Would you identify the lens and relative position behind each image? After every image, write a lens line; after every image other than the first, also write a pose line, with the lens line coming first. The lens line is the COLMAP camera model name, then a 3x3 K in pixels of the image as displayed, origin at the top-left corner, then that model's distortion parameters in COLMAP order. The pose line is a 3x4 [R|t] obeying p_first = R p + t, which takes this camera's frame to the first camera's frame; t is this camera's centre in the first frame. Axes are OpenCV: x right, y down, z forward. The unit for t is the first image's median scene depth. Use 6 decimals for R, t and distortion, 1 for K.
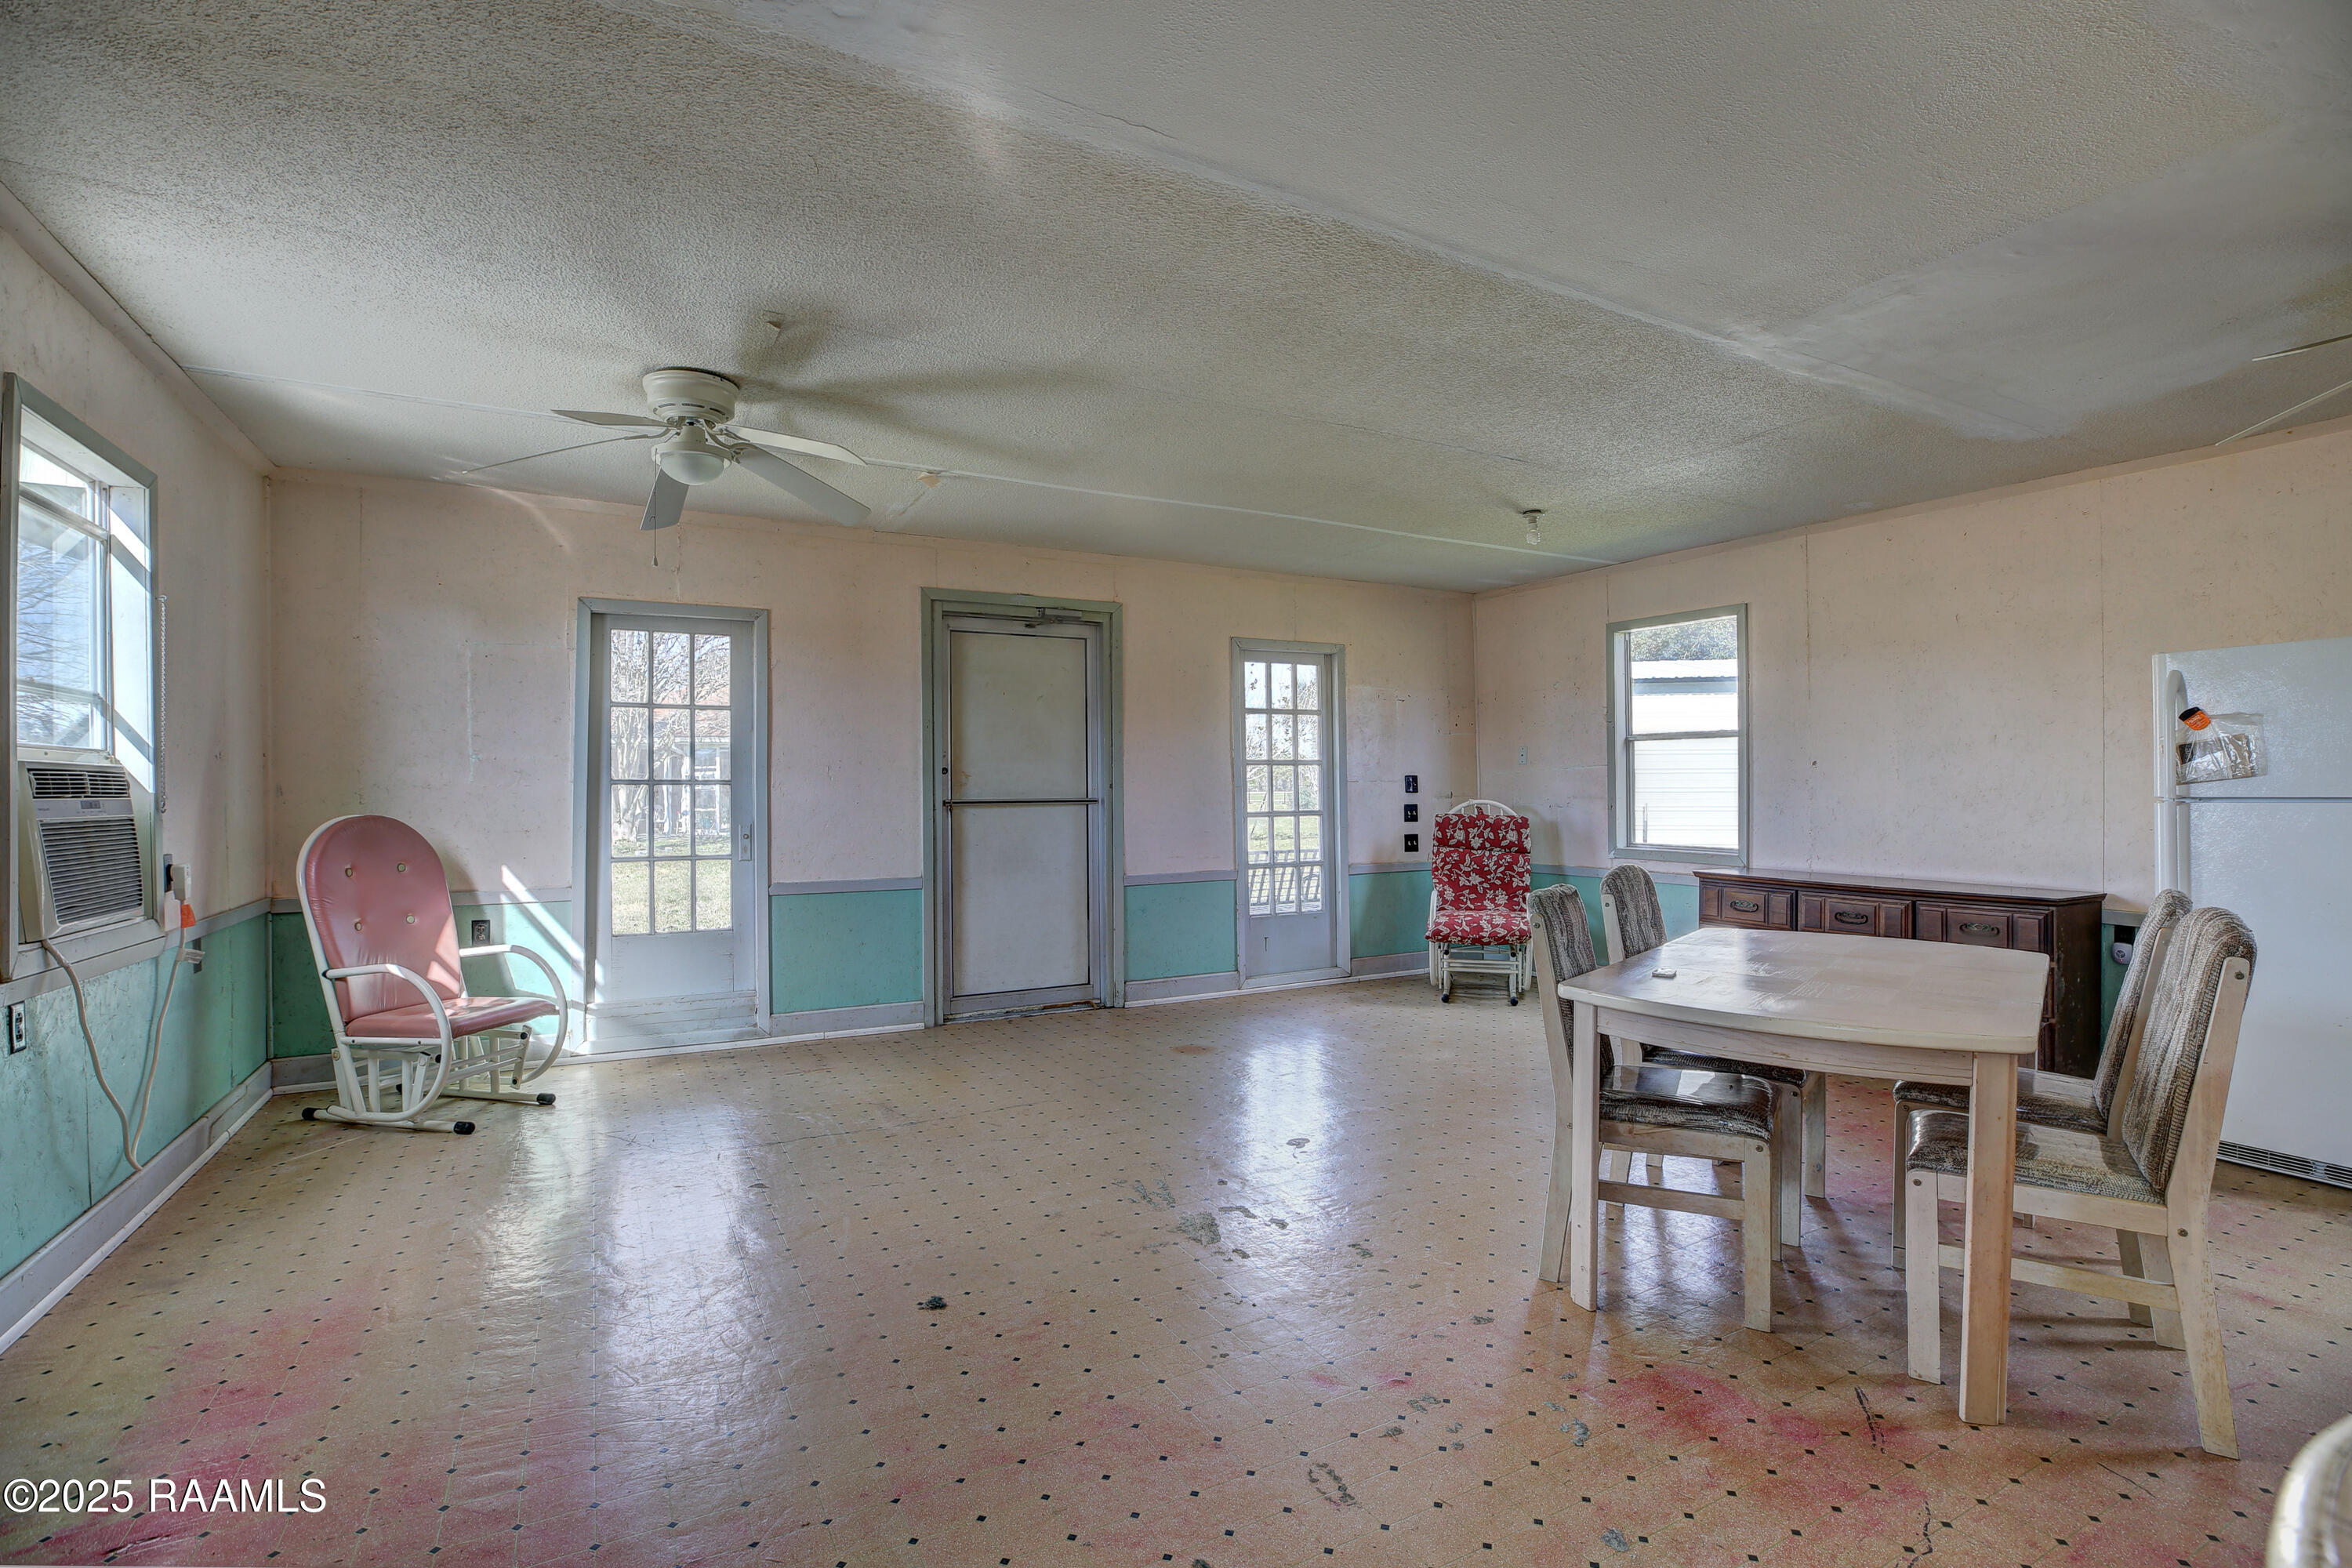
lens RADIAL K [[1066.6, 0, 1176.6], [0, 1066.6, 783.3], [0, 0, 1]] dist [-0.009895, -0.000202]
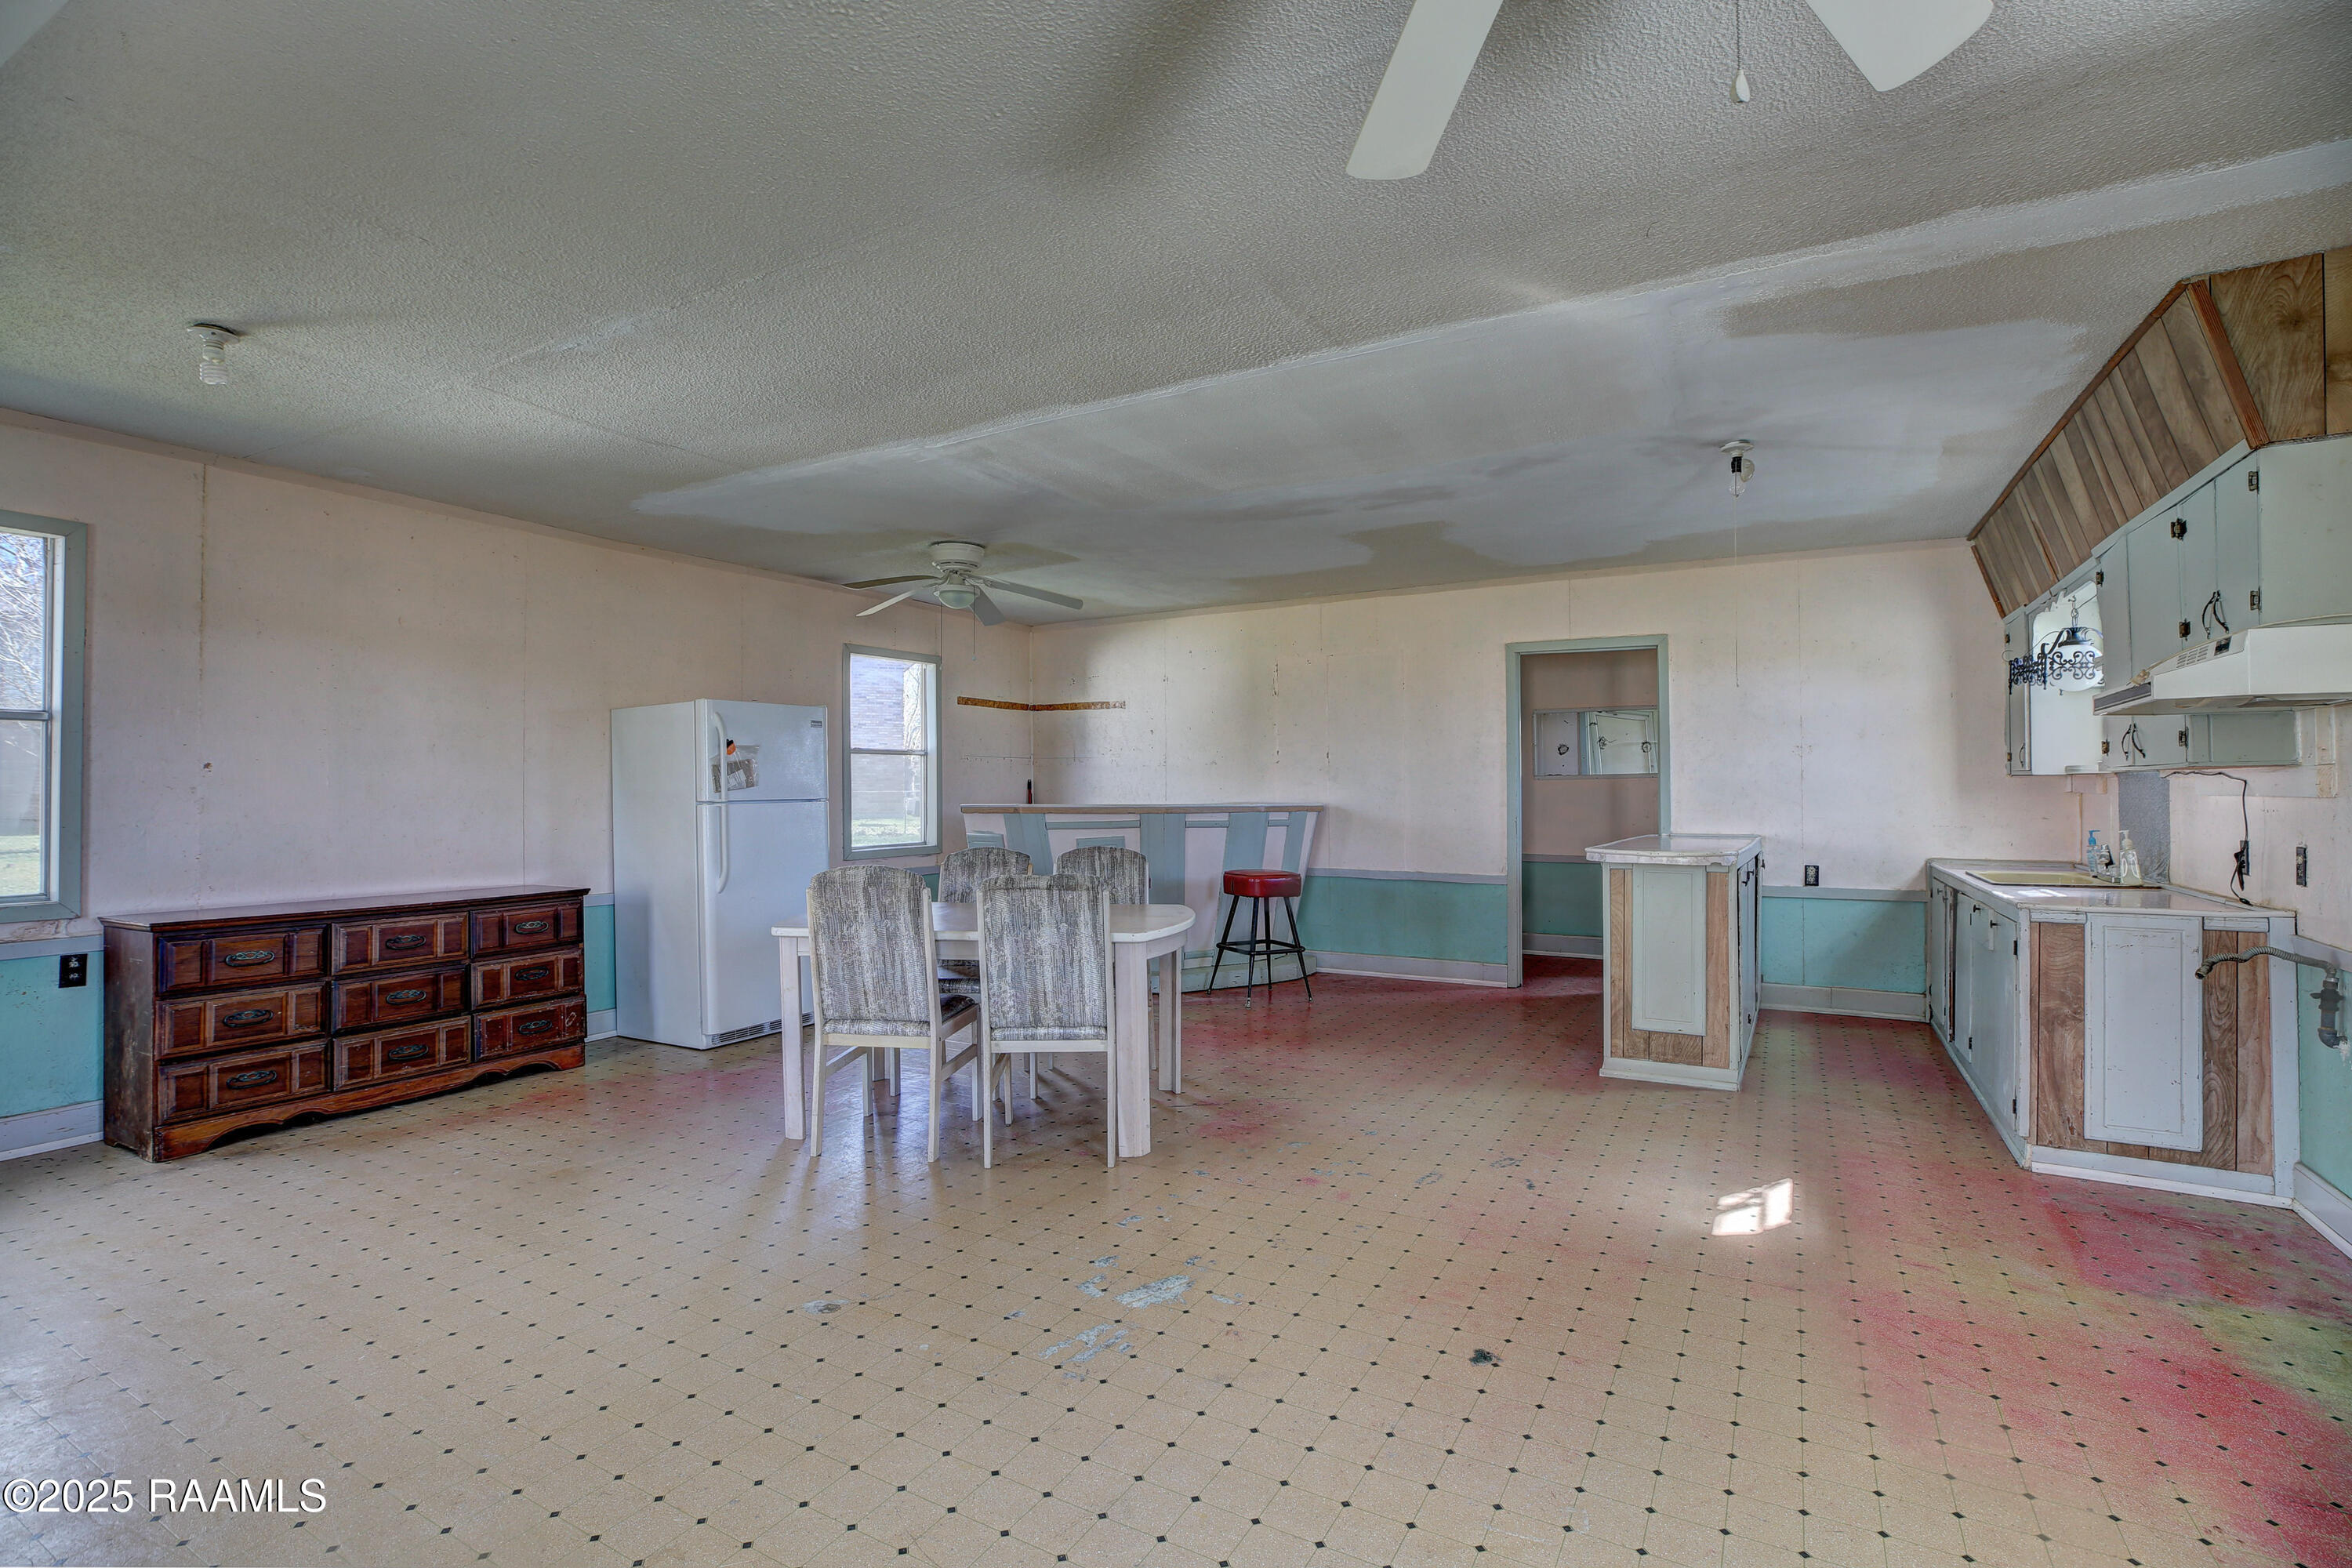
lens RADIAL K [[1066.6, 0, 1188.8], [0, 1066.6, 797.9], [0, 0, 1]] dist [-0.009895, -0.000202]
pose [[-0.525174, -0.005554, 0.850977, -0.791247], [-0.002478, 0.999984, 0.004997, -0.002197], [-0.850992, 0.000515, -0.525179, 1.535138]]
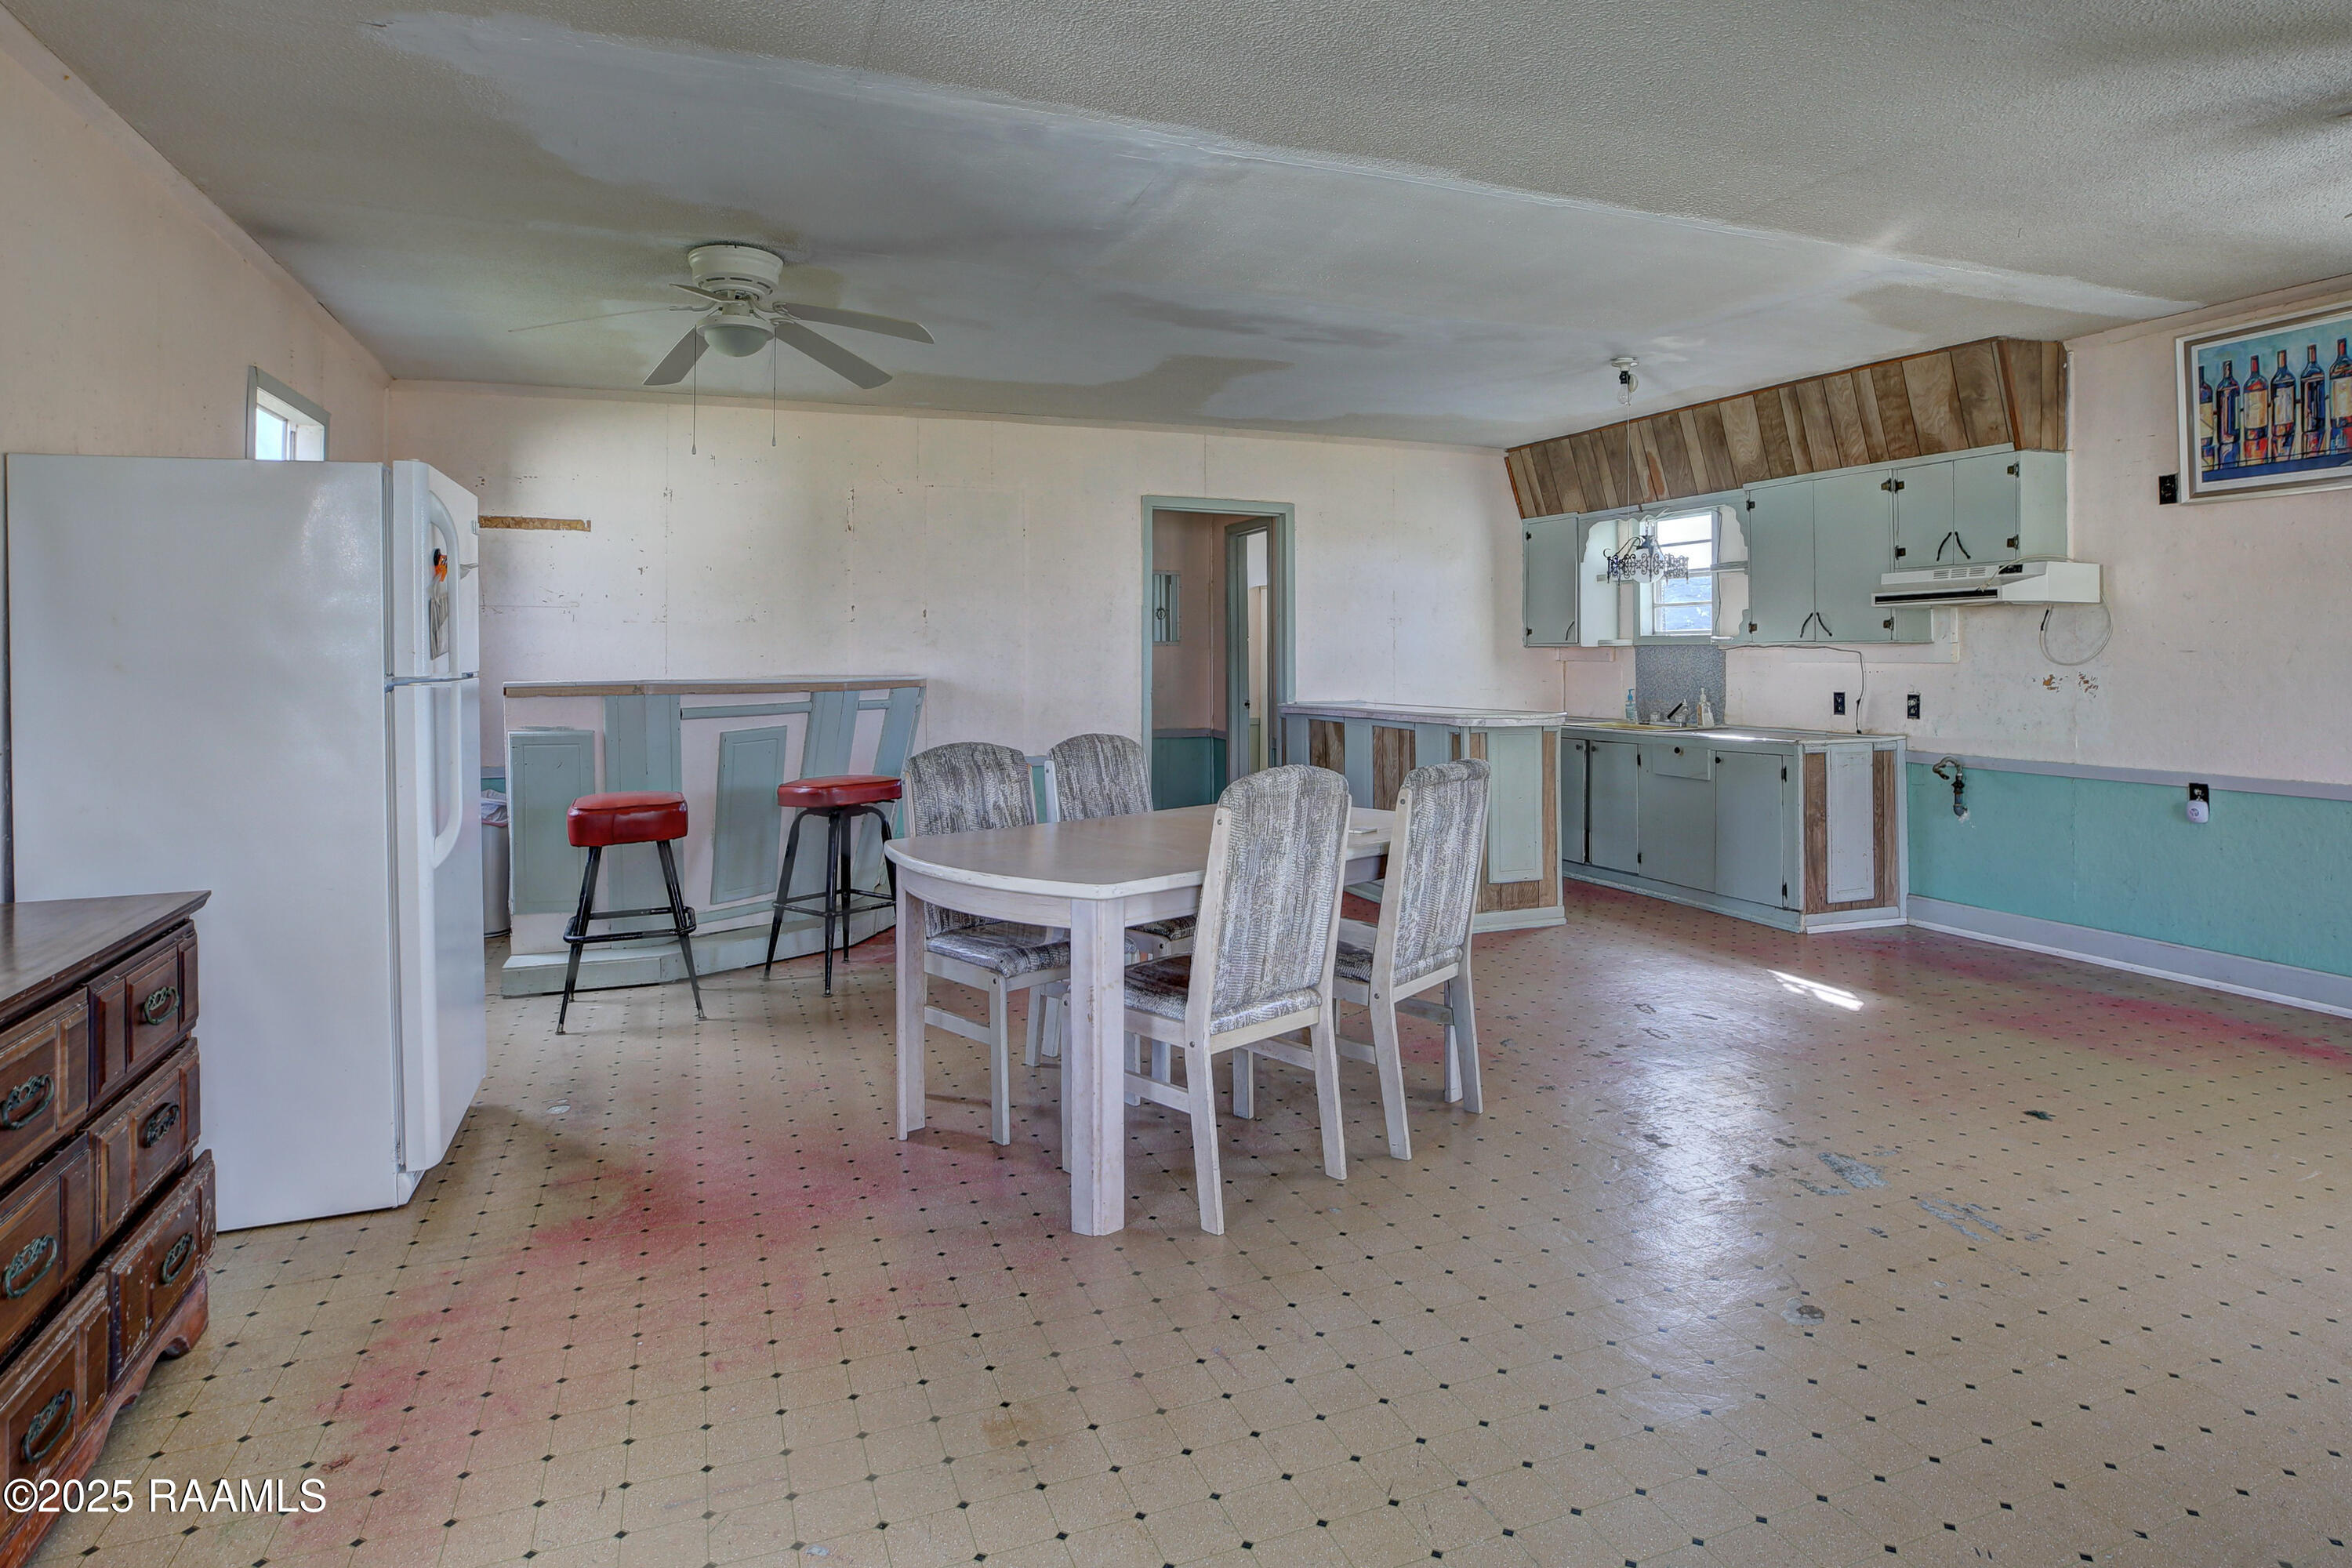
lens RADIAL K [[1301.2, 0, 1142.2], [0, 1301.2, 659.6], [0, 0, 1]] dist [-0.026014, 0.000252]
pose [[-0.990486, 0.001249, 0.137607, 0.477543], [0.000293, 0.999976, -0.006966, 0.008214], [-0.137612, -0.006859, -0.990462, 2.242945]]
